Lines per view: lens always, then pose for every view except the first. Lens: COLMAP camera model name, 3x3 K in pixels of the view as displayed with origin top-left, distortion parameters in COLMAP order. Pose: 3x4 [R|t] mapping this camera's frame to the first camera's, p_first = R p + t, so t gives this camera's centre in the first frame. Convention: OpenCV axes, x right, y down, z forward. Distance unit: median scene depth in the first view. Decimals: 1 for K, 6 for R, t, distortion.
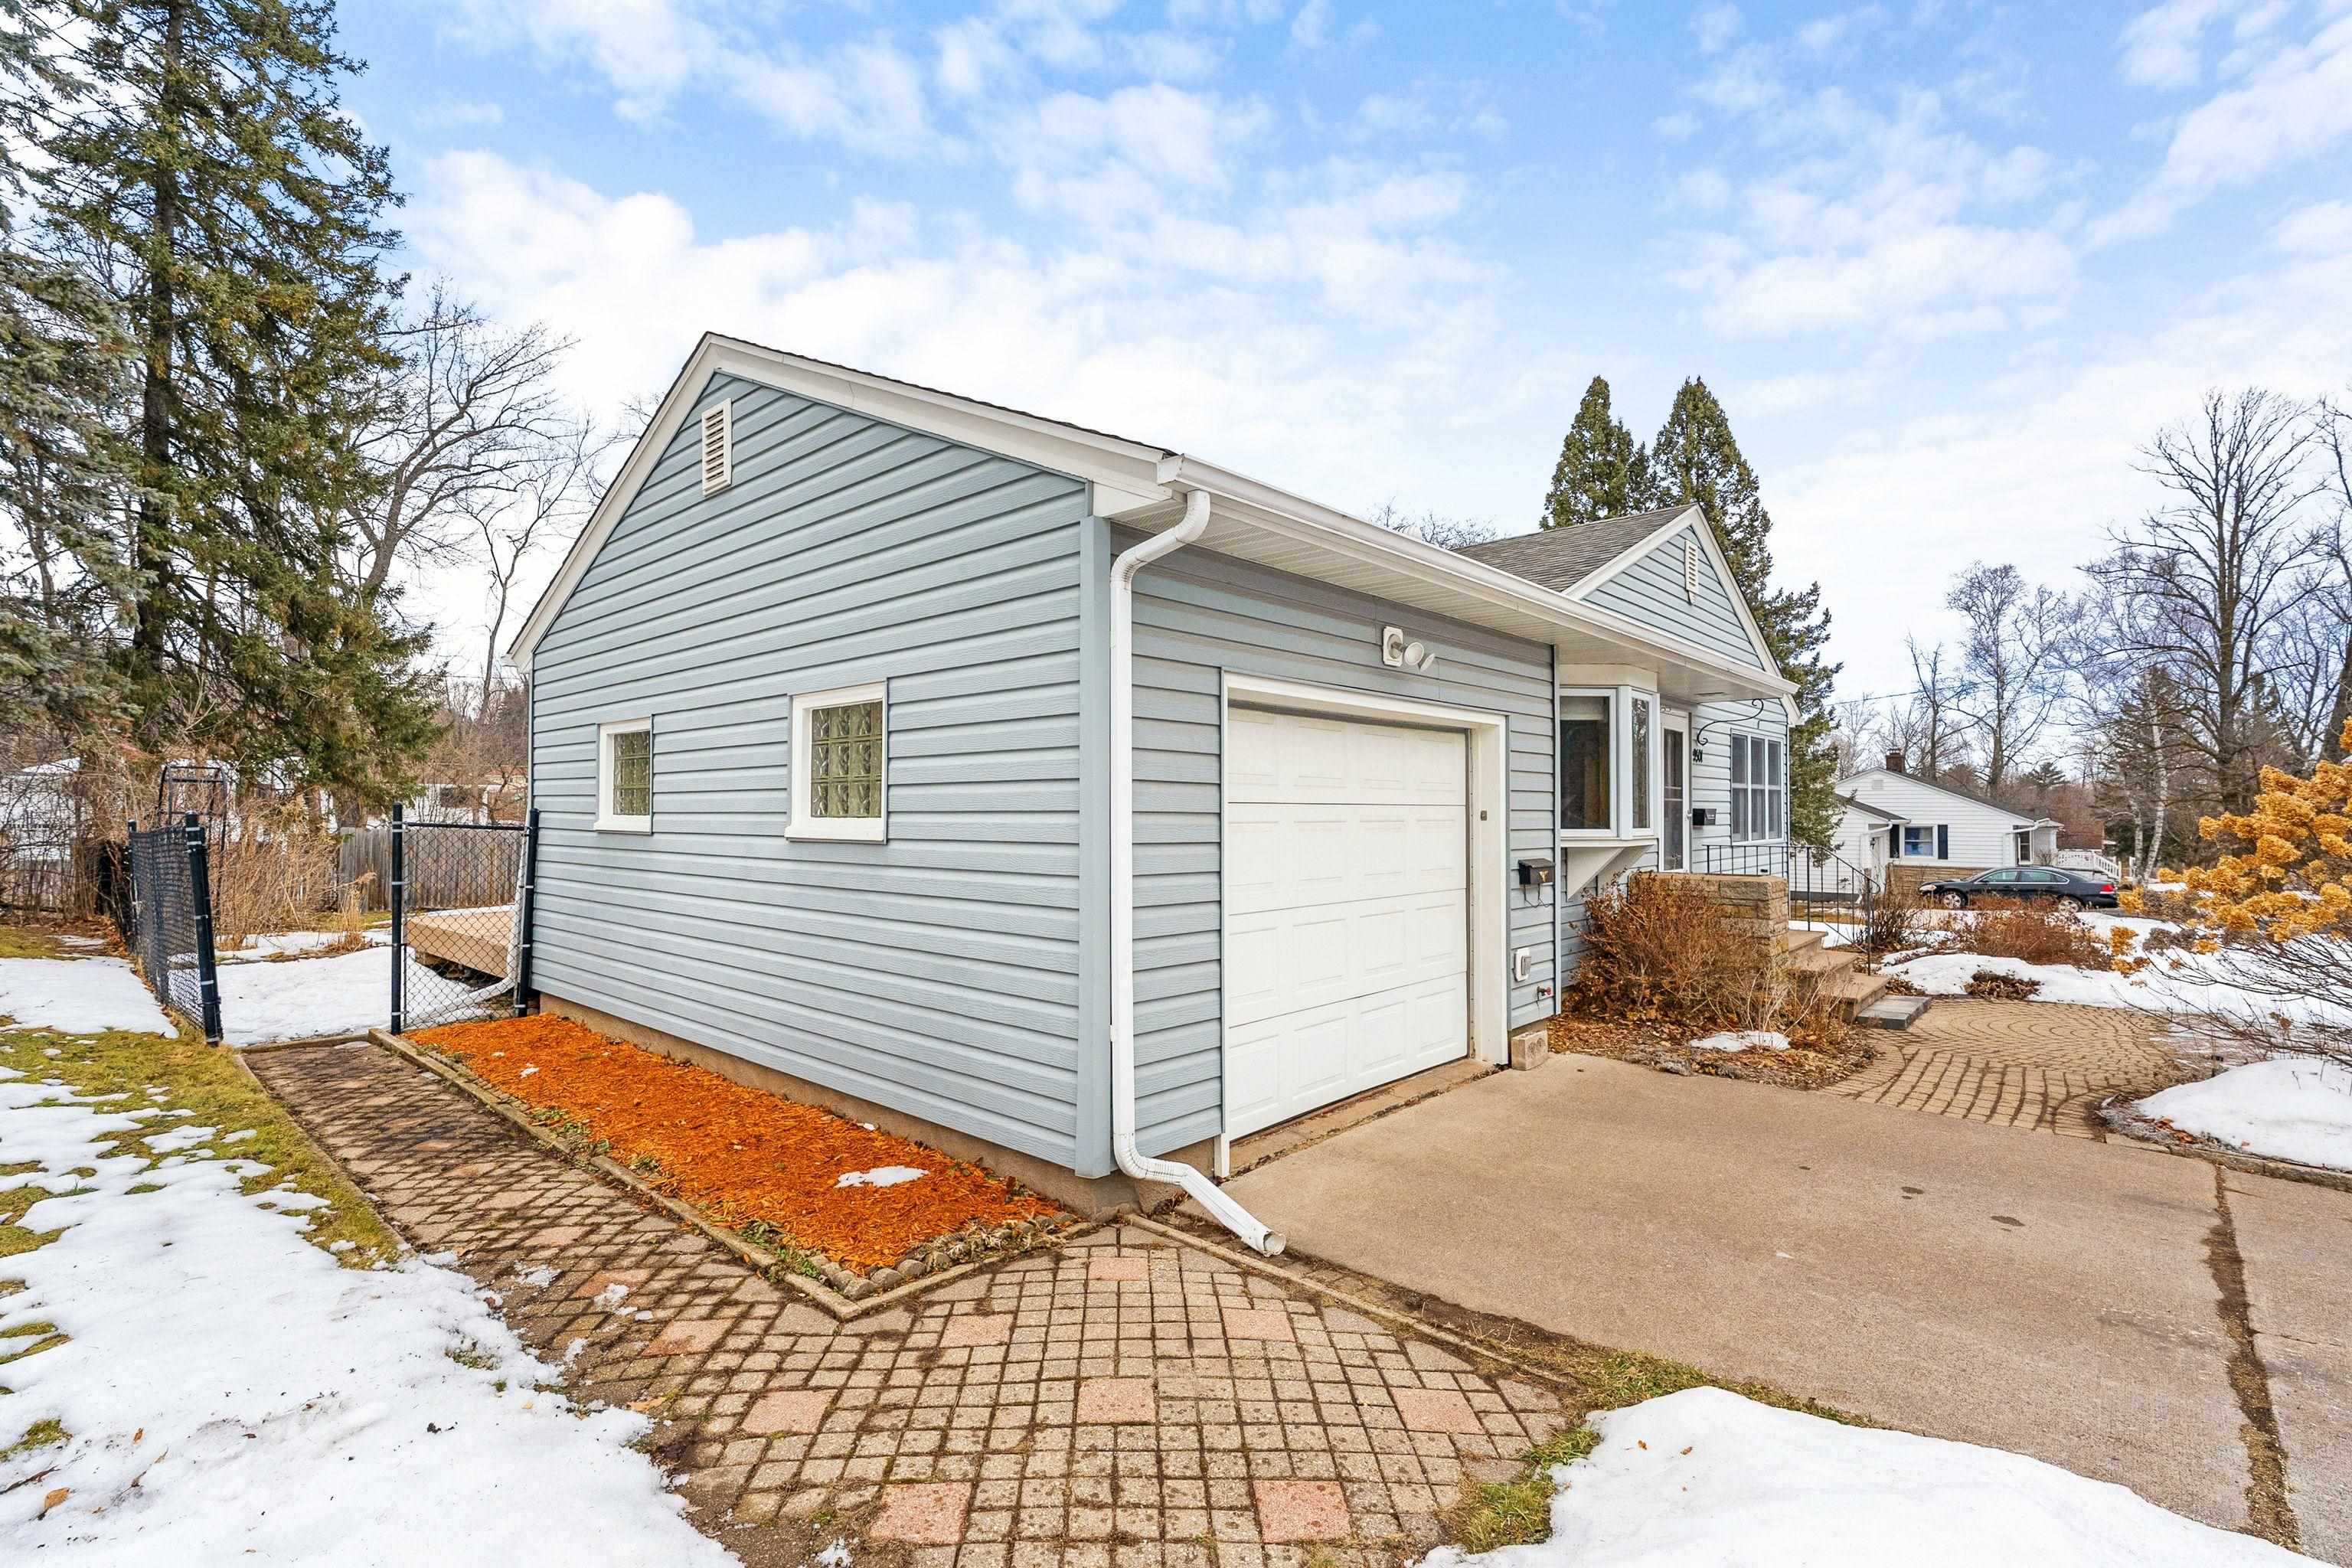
lens RADIAL K [[1064.4, 0, 1170.0], [0, 1064.4, 785.5], [0, 0, 1]] dist [-0.000846, 0.000034]
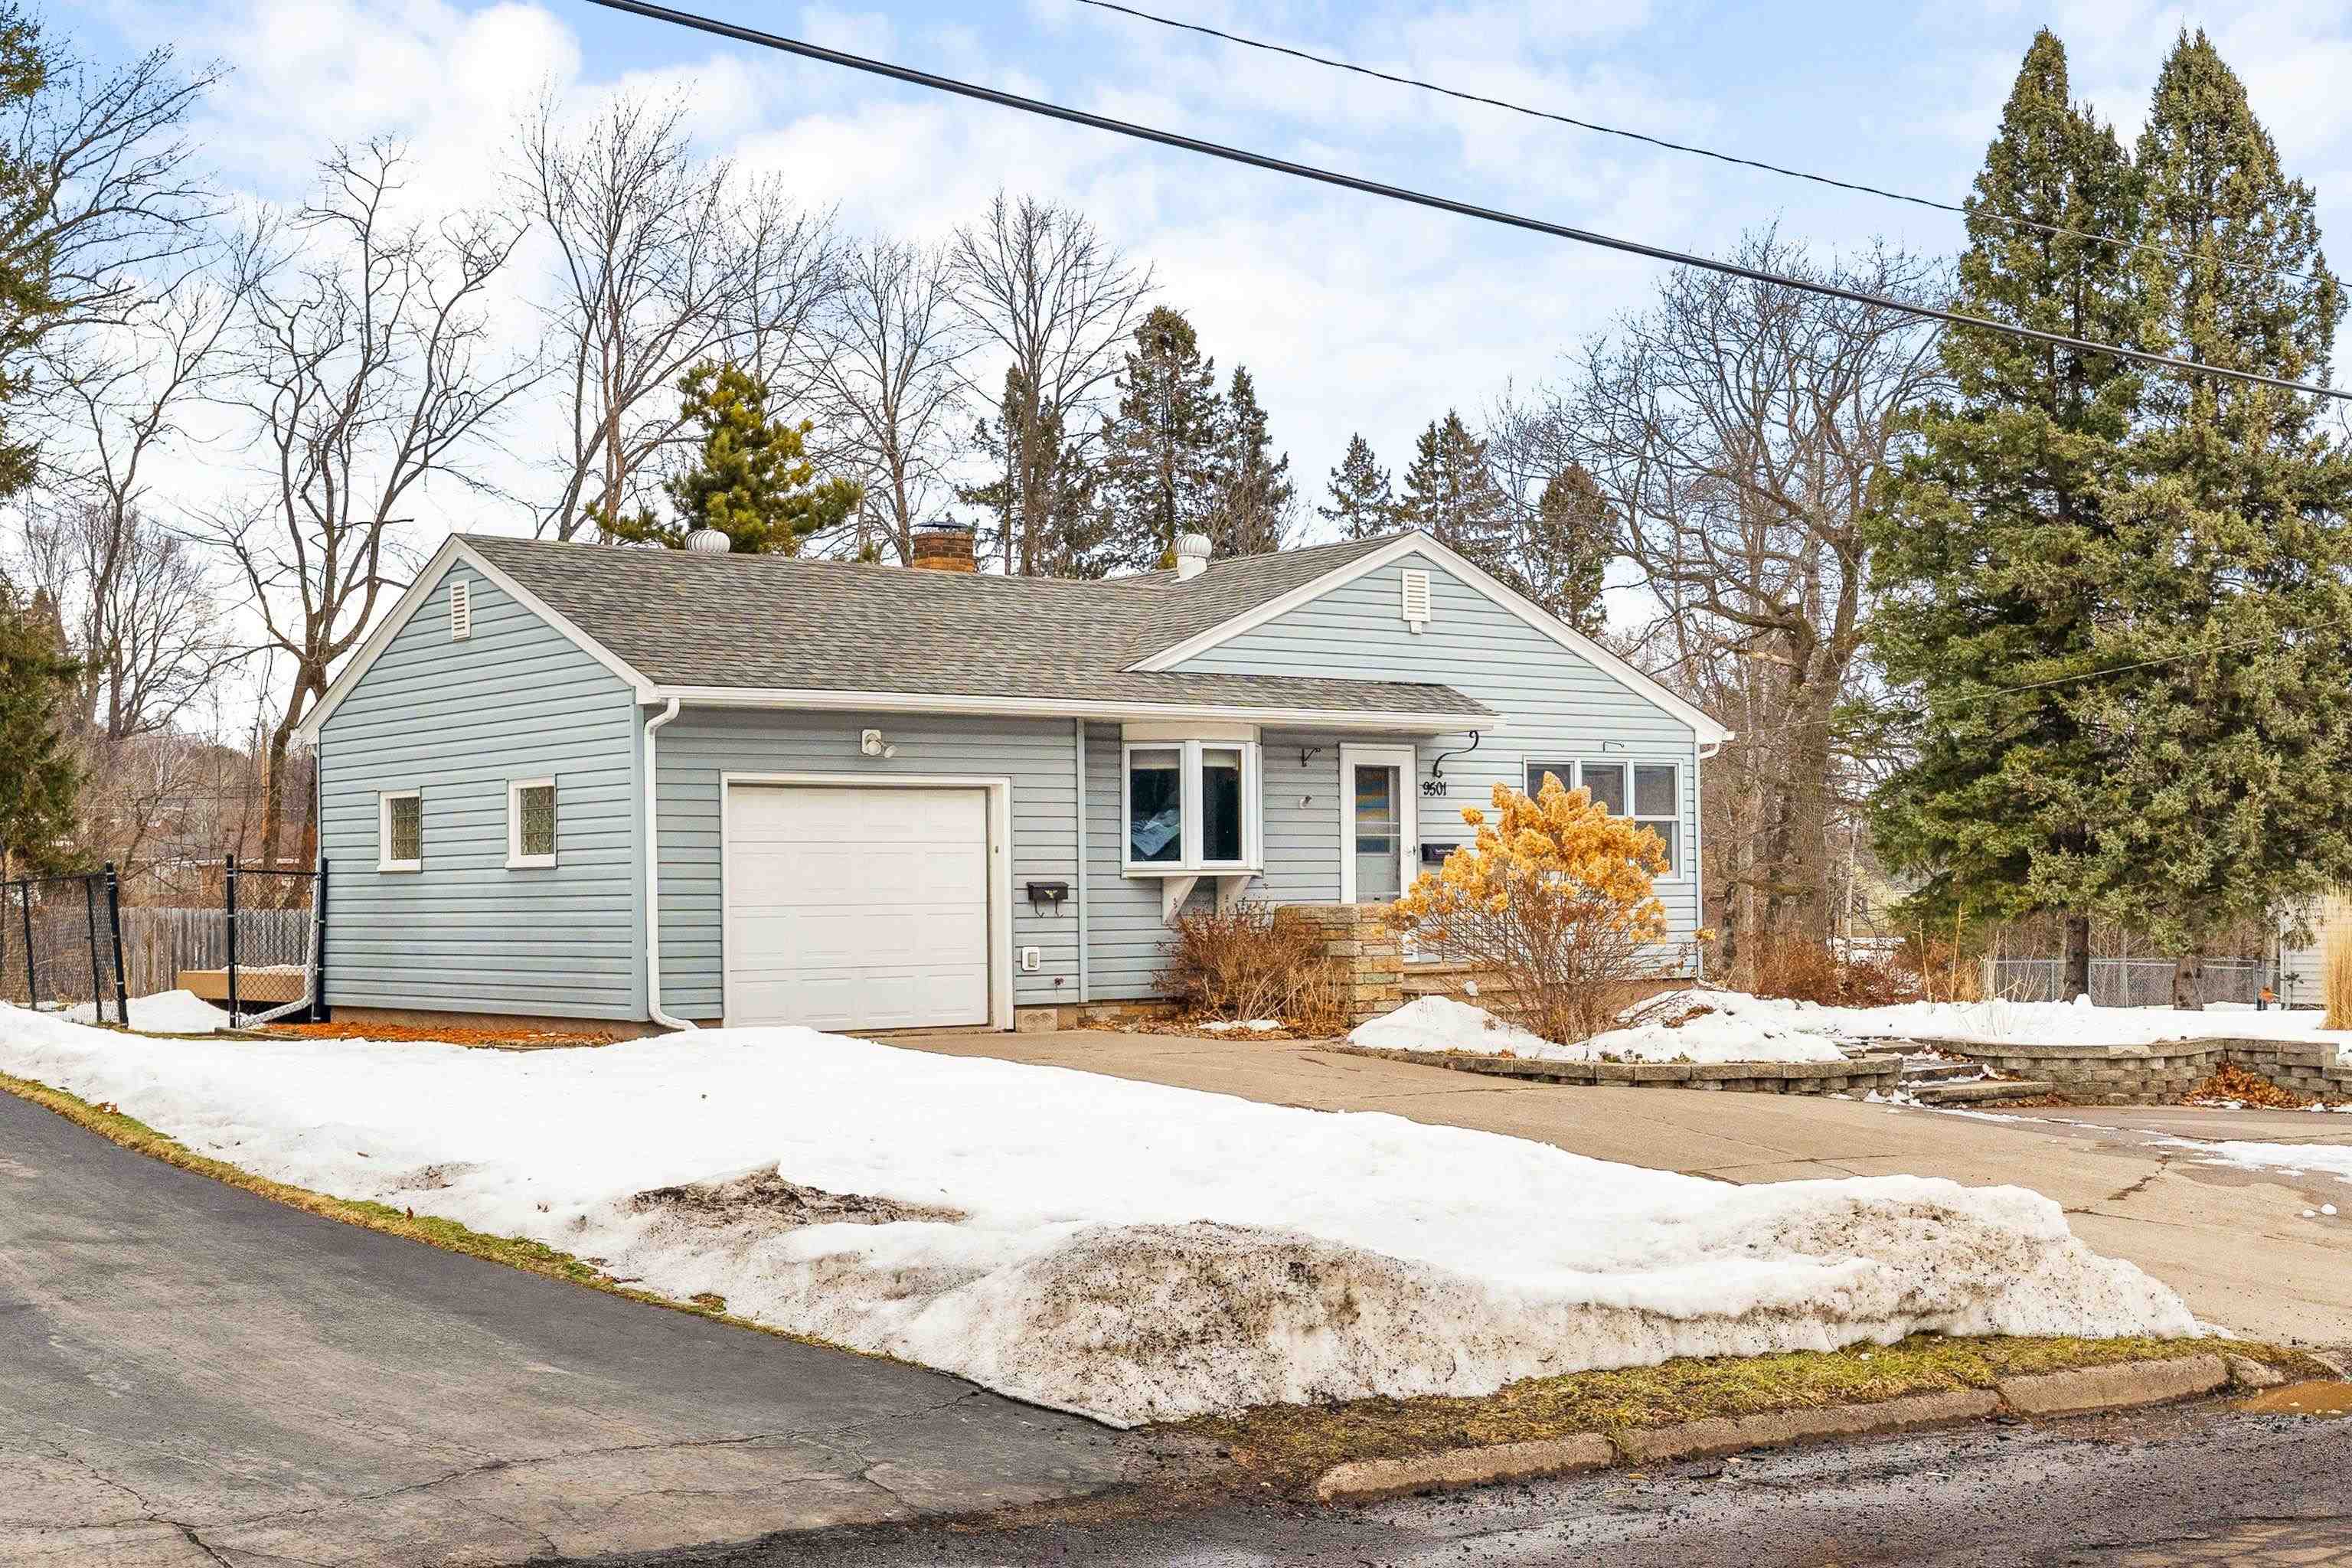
lens RADIAL K [[2908.3, 0, 1172.2], [0, 2908.3, 833.6], [0, 0, 1]] dist [0.198793, -0.522355]
pose [[0.984924, -0.015970, -0.172249, 1.128615], [0.016620, 0.999859, 0.002334, 0.002585], [0.172187, -0.005162, 0.985051, -2.583769]]
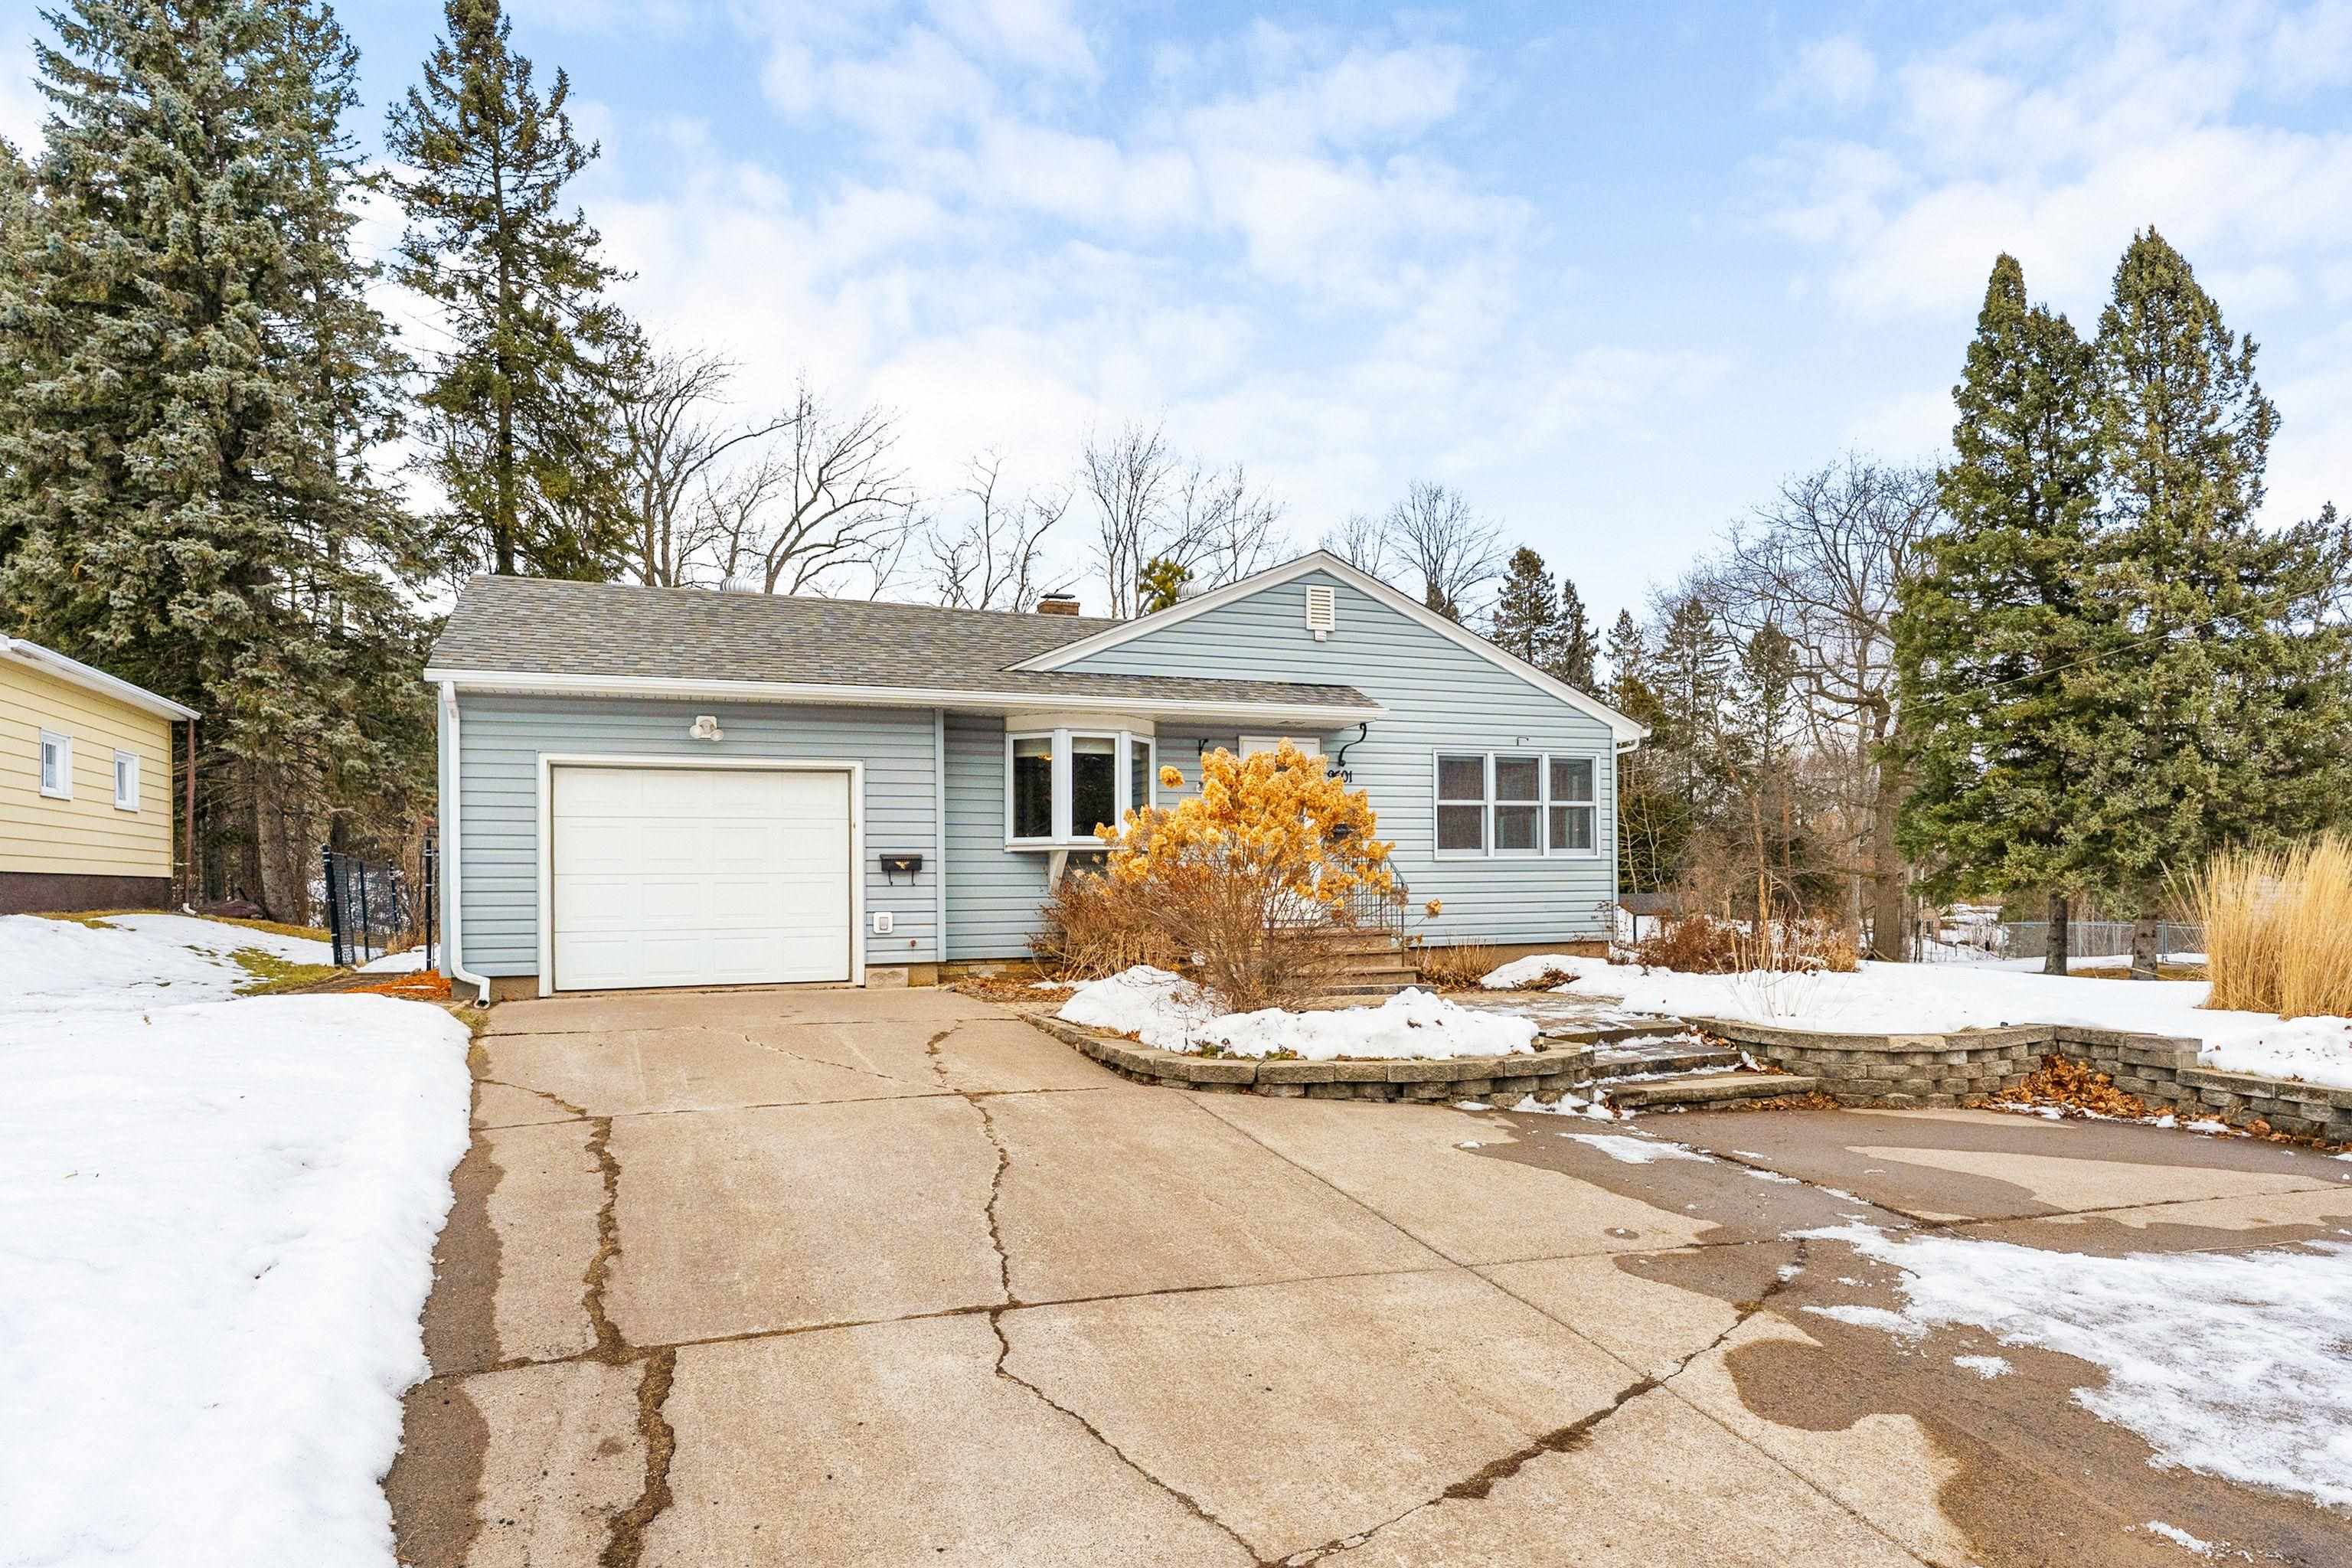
lens RADIAL K [[1438.7, 0, 1182.8], [0, 1438.7, 867.0], [0, 0, 1]] dist [-0.003679, -0.000112]
pose [[0.895397, -0.015636, -0.444994, 1.601586], [0.020989, 0.999754, 0.007105, 0.081406], [0.444774, -0.015702, 0.895505, -0.645656]]
